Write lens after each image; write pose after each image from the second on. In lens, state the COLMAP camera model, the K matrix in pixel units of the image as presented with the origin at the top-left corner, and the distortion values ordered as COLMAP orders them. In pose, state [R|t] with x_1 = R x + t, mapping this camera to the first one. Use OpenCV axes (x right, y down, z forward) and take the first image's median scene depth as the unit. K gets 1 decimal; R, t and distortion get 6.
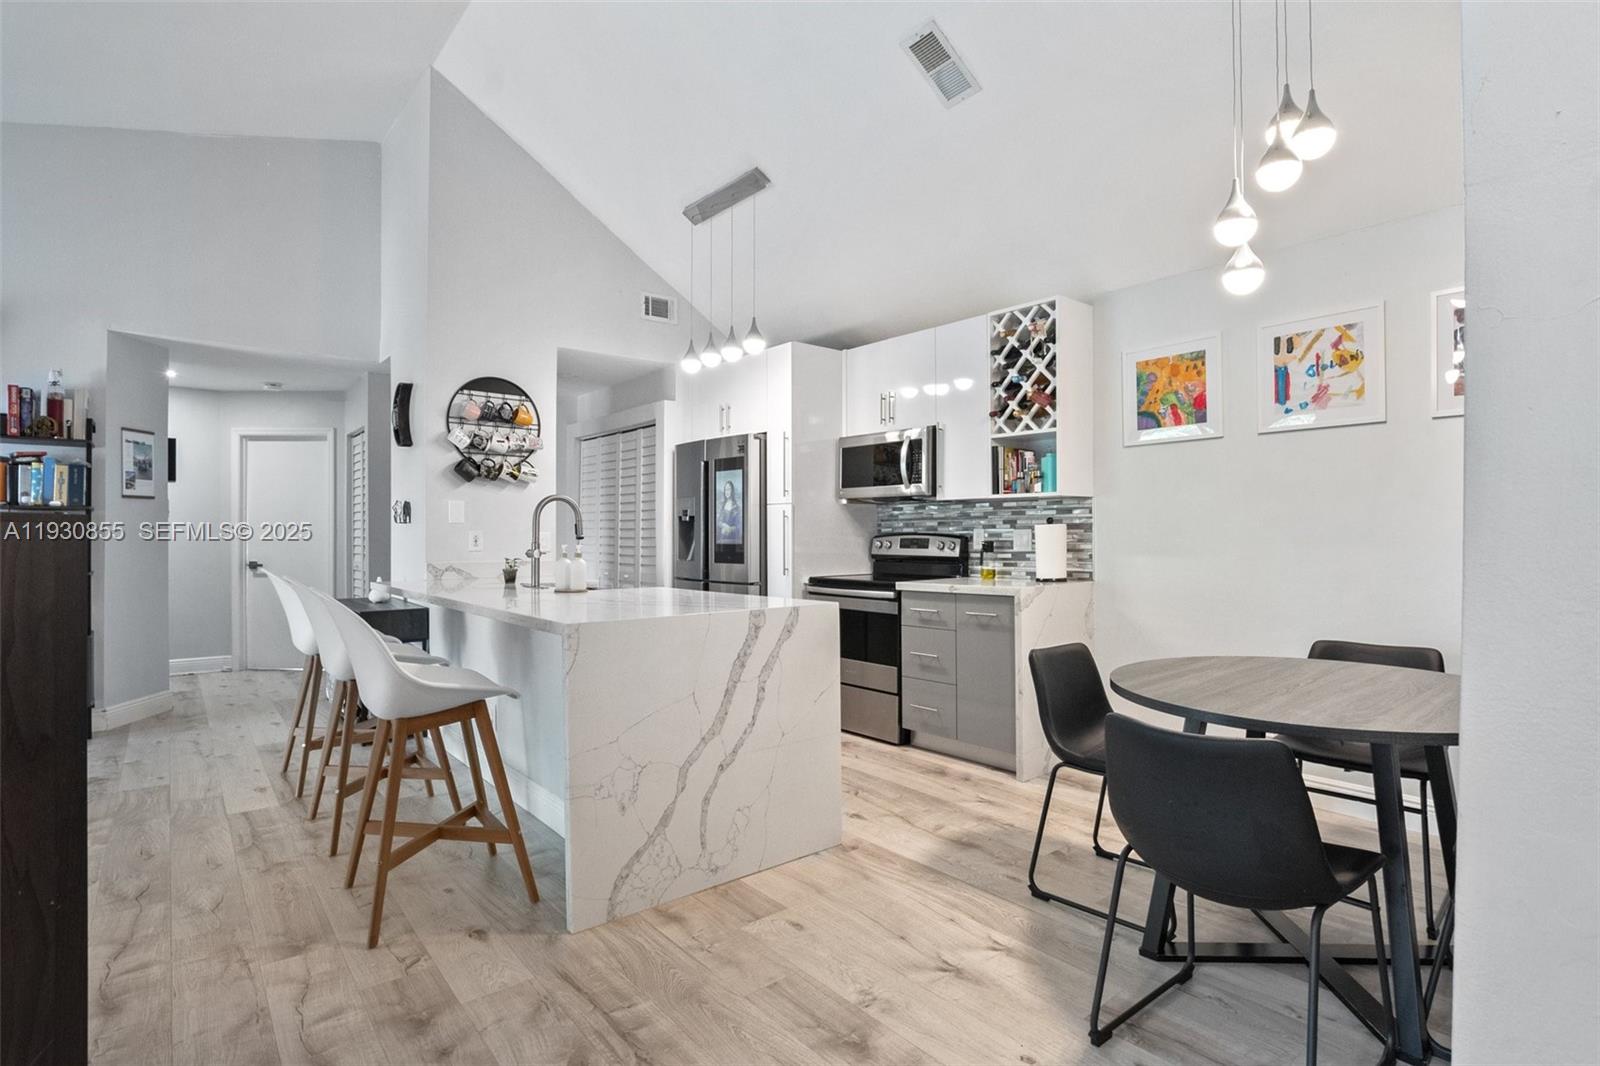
lens RADIAL K [[782.7, 0, 824.6], [0, 782.7, 537.7], [0, 0, 1]] dist [-0.030664, 0.003939]
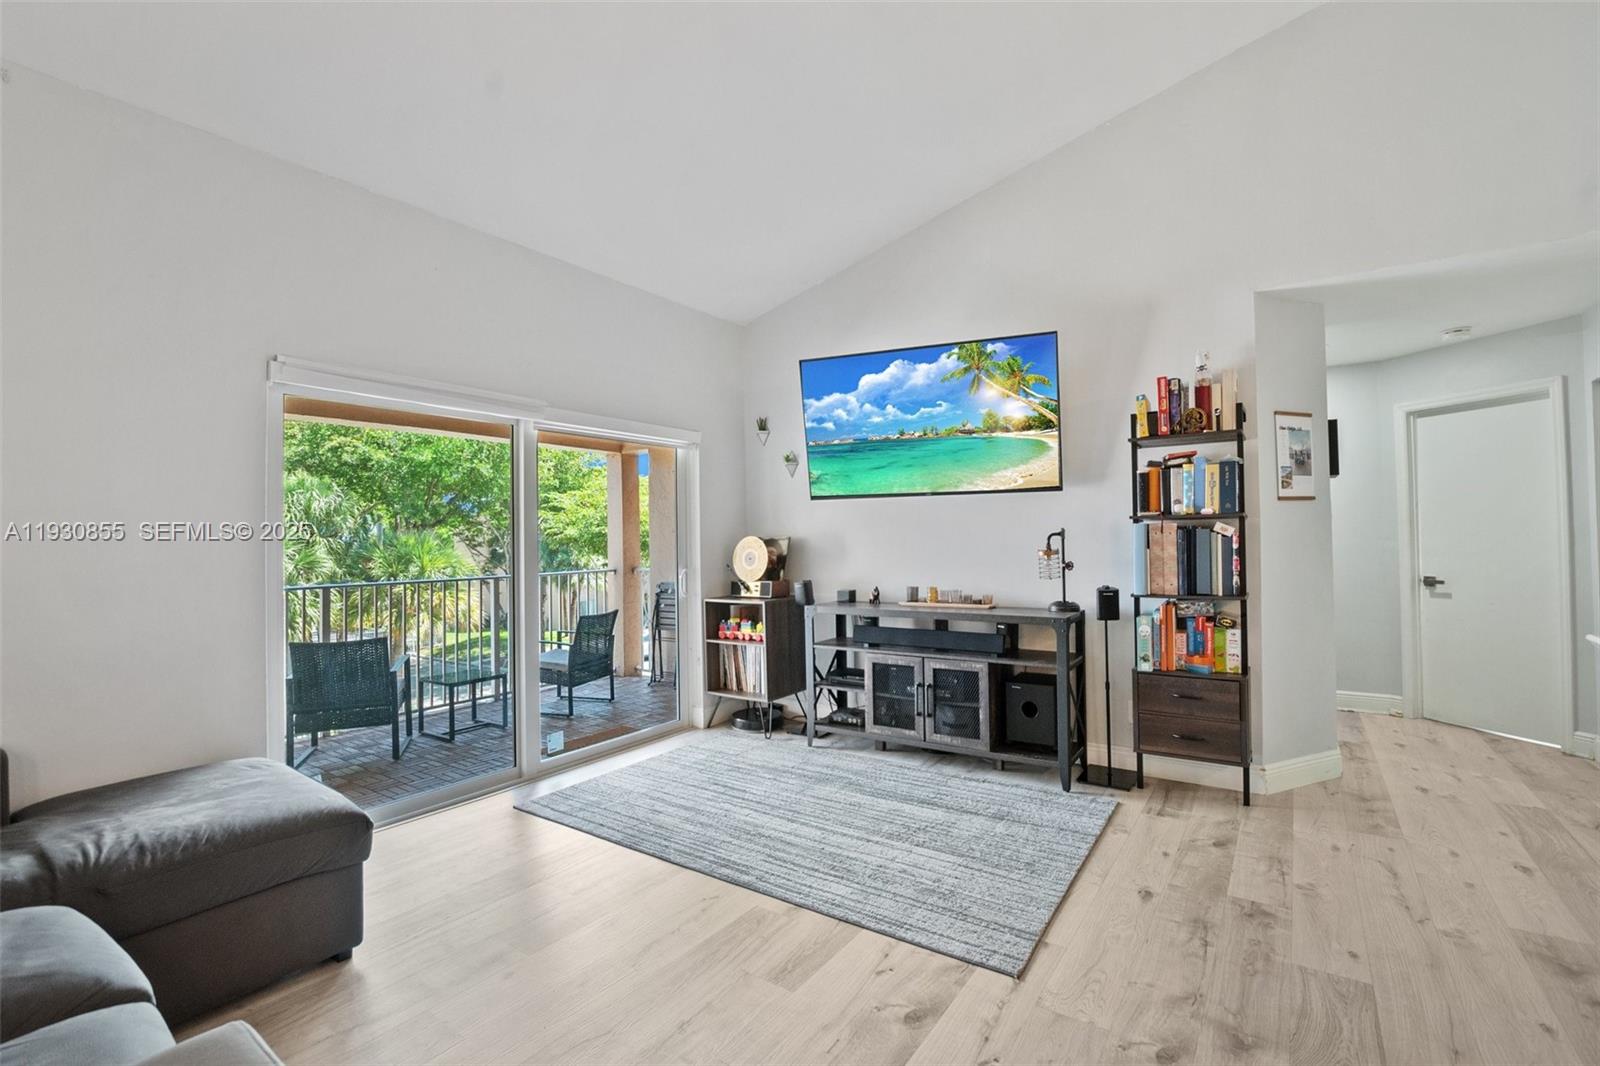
lens RADIAL K [[712.0, 0, 814.7], [0, 712.0, 510.3], [0, 0, 1]] dist [-0.032850, 0.003220]
pose [[0.252961, -0.045794, -0.966392, -0.374014], [0.009397, 0.998948, -0.044877, -0.015301], [0.967431, 0.002271, 0.253126, 0.388400]]
